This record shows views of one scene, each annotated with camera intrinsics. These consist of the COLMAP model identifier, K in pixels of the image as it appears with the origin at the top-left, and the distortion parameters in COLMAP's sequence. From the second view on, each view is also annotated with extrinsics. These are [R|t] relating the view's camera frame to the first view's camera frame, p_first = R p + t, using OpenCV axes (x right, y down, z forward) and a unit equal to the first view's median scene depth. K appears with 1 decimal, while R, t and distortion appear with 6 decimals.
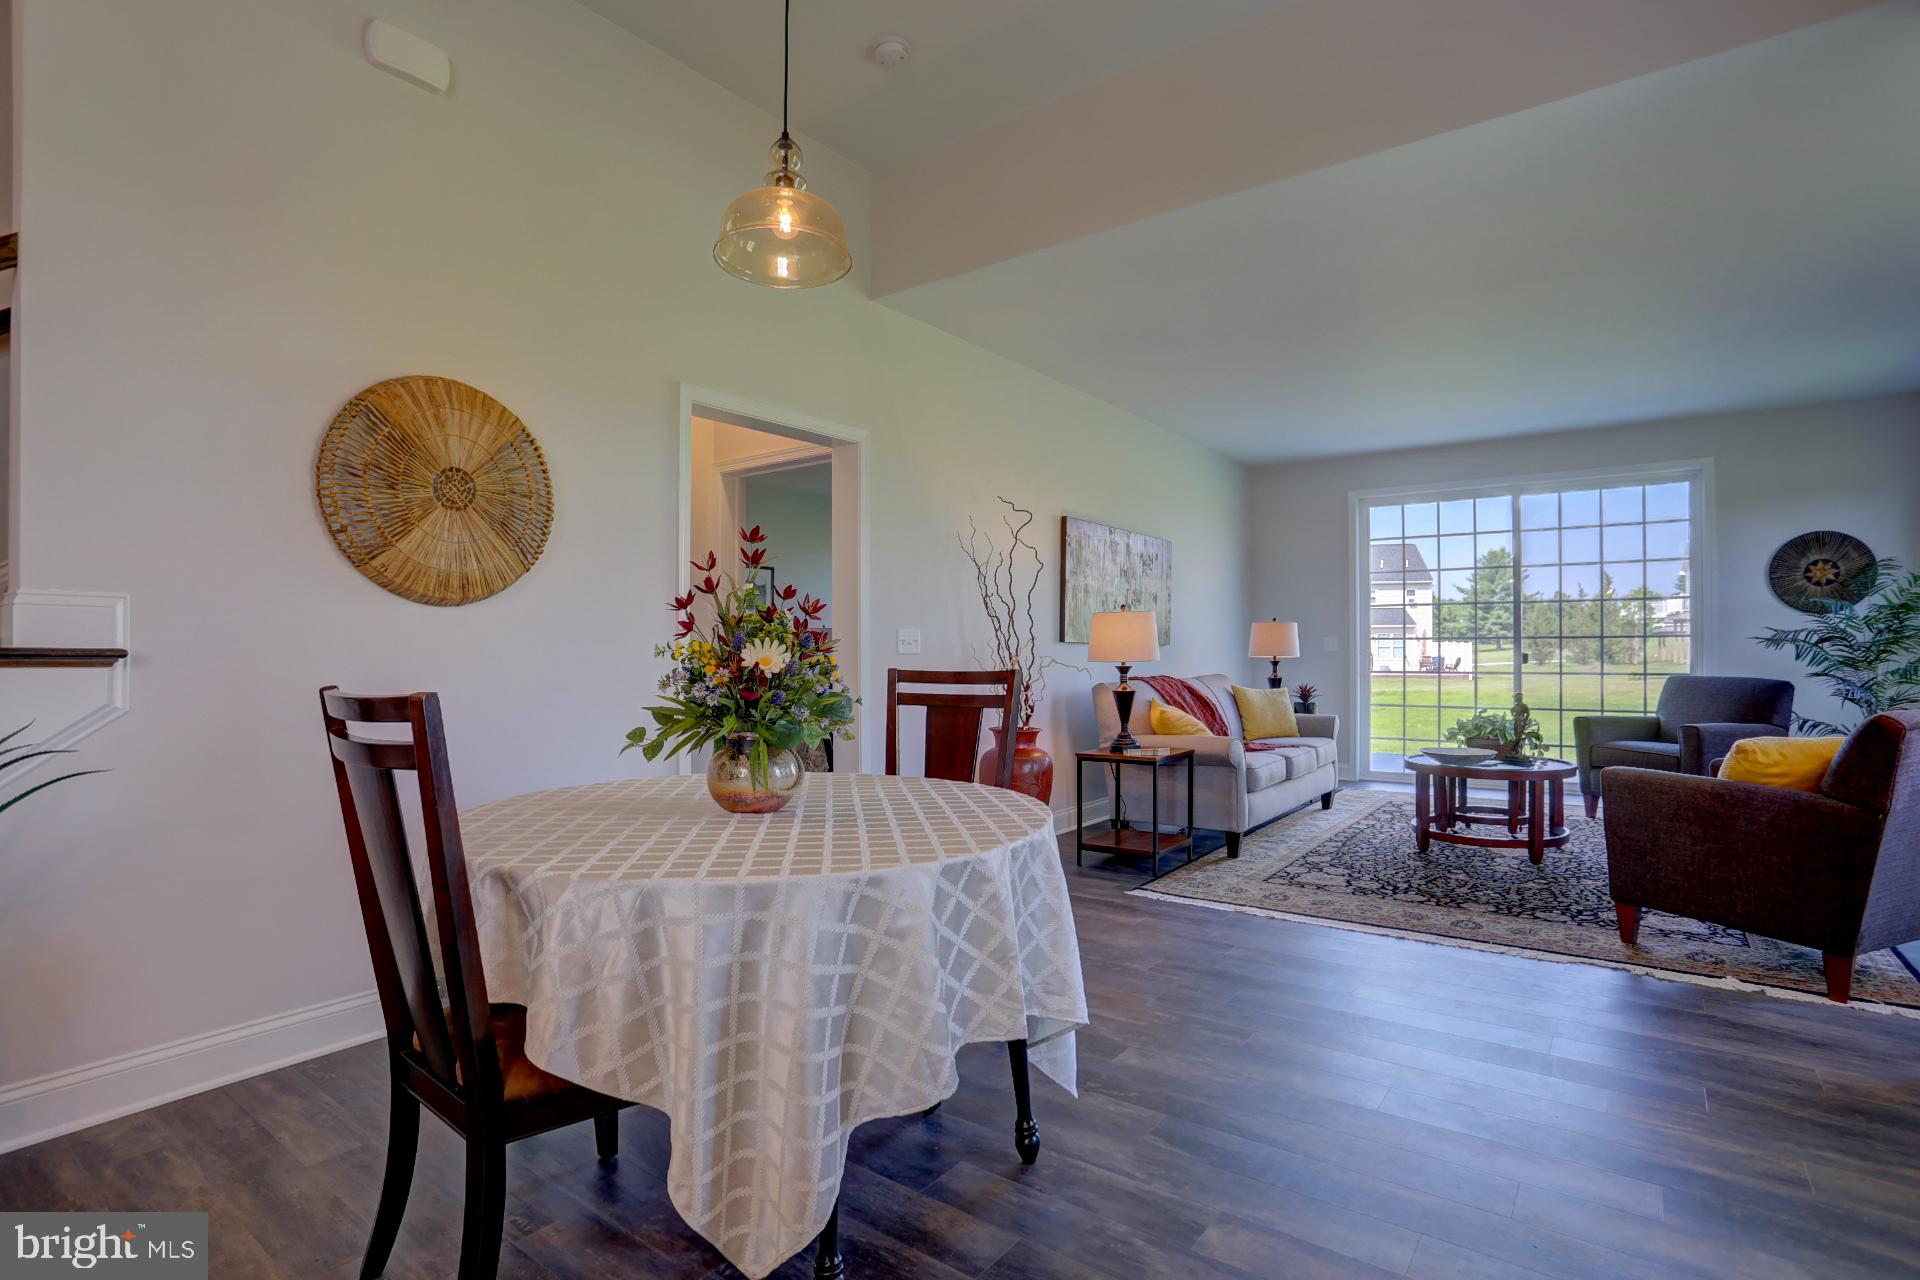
lens RADIAL K [[939.2, 0, 960.0], [0, 939.2, 640.0], [0, 0, 1]] dist [-0.003054, 0.000073]
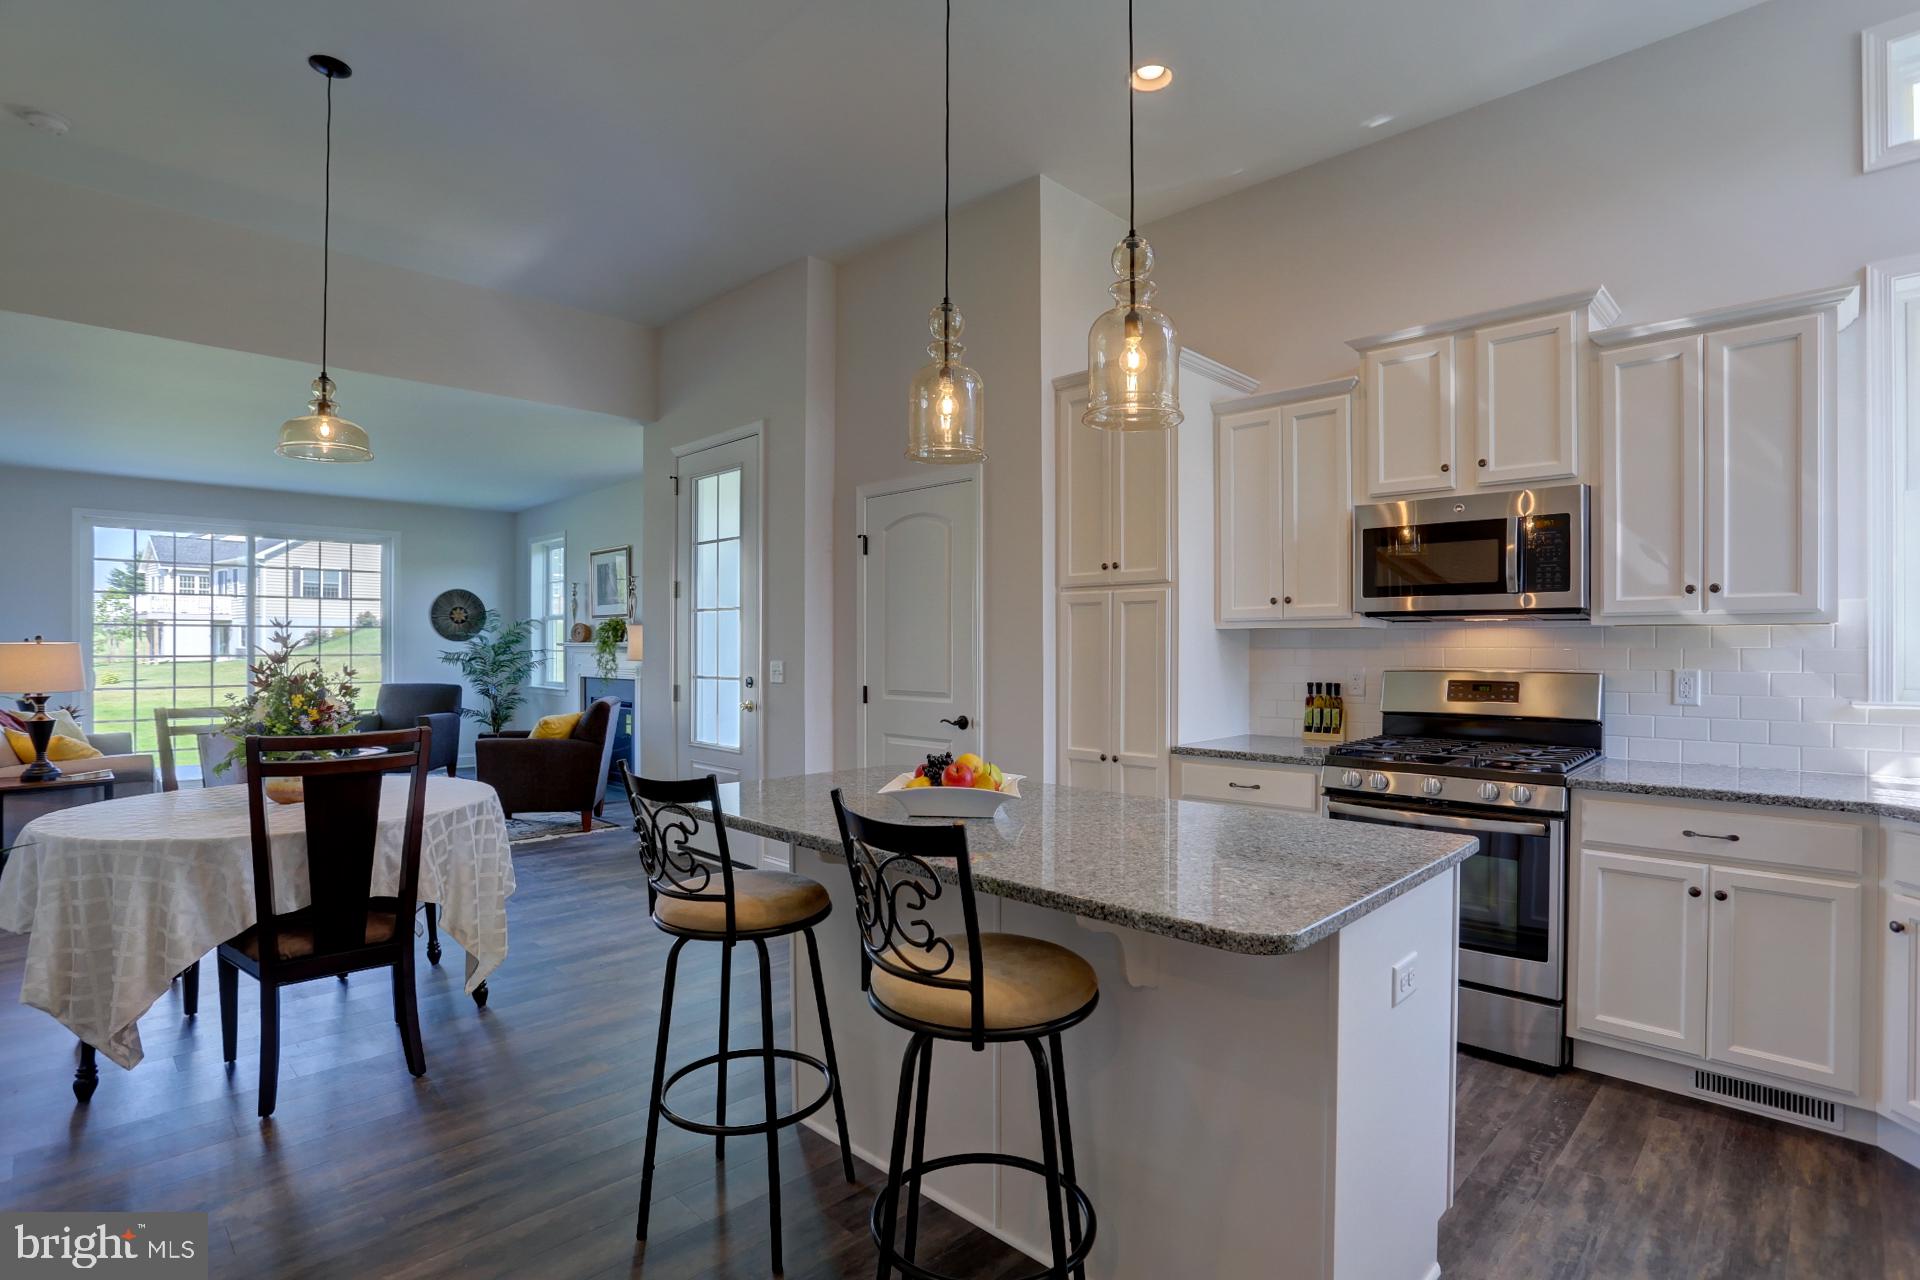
lens RADIAL K [[939.2, 0, 960.0], [0, 939.2, 640.0], [0, 0, 1]] dist [-0.003054, 0.000073]
pose [[0.179855, 0.007992, 0.983661, -0.536981], [-0.008026, 0.999946, -0.006657, -0.028788], [-0.983660, -0.006698, 0.179909, -0.128699]]
